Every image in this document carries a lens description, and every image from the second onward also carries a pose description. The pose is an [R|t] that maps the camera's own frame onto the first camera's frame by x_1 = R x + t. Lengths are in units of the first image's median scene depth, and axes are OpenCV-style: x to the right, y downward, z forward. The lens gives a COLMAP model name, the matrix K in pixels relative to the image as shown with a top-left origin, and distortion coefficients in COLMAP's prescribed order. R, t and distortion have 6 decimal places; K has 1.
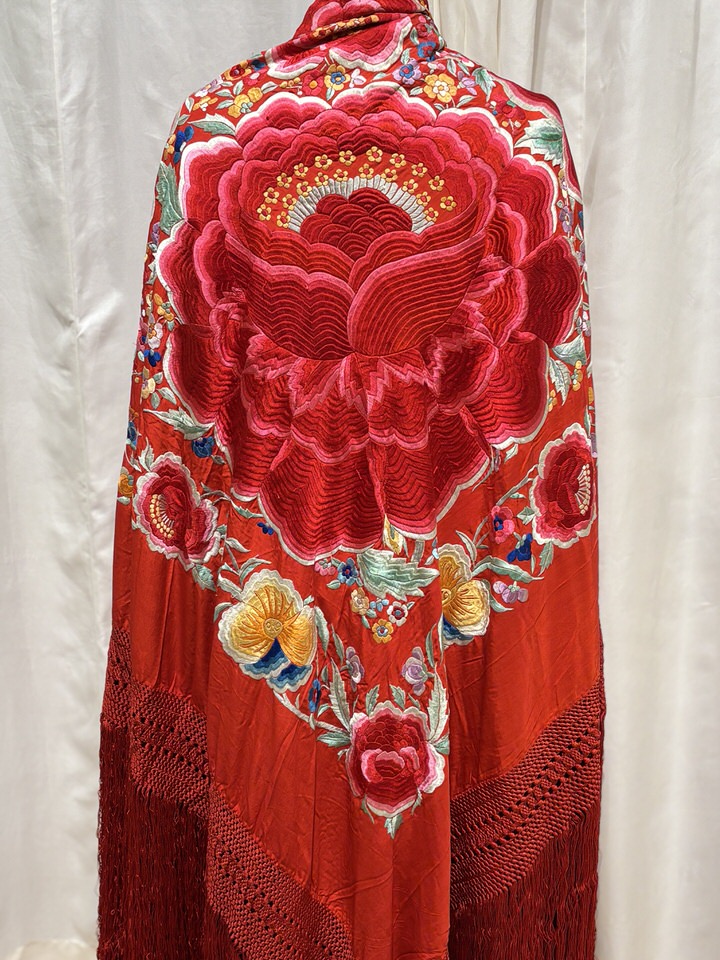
lens RADIAL K [[1363.1, 0, 360.0], [0, 1363.1, 480.0], [0, 0, 1]] dist [0.246276, -1.018849]
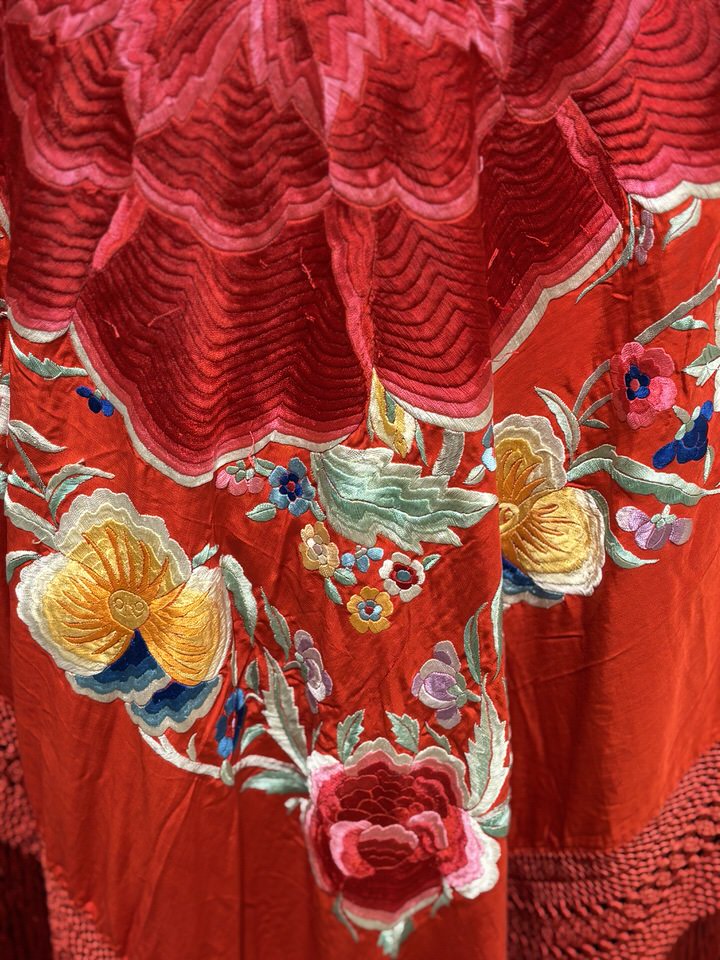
lens RADIAL K [[1363.1, 0, 360.0], [0, 1363.1, 480.0], [0, 0, 1]] dist [0.246276, -1.018849]
pose [[0.999804, -0.004468, -0.019266, 0.022309], [0.009990, 0.954823, 0.297008, -0.068139], [0.017069, -0.297143, 0.954681, 0.576025]]
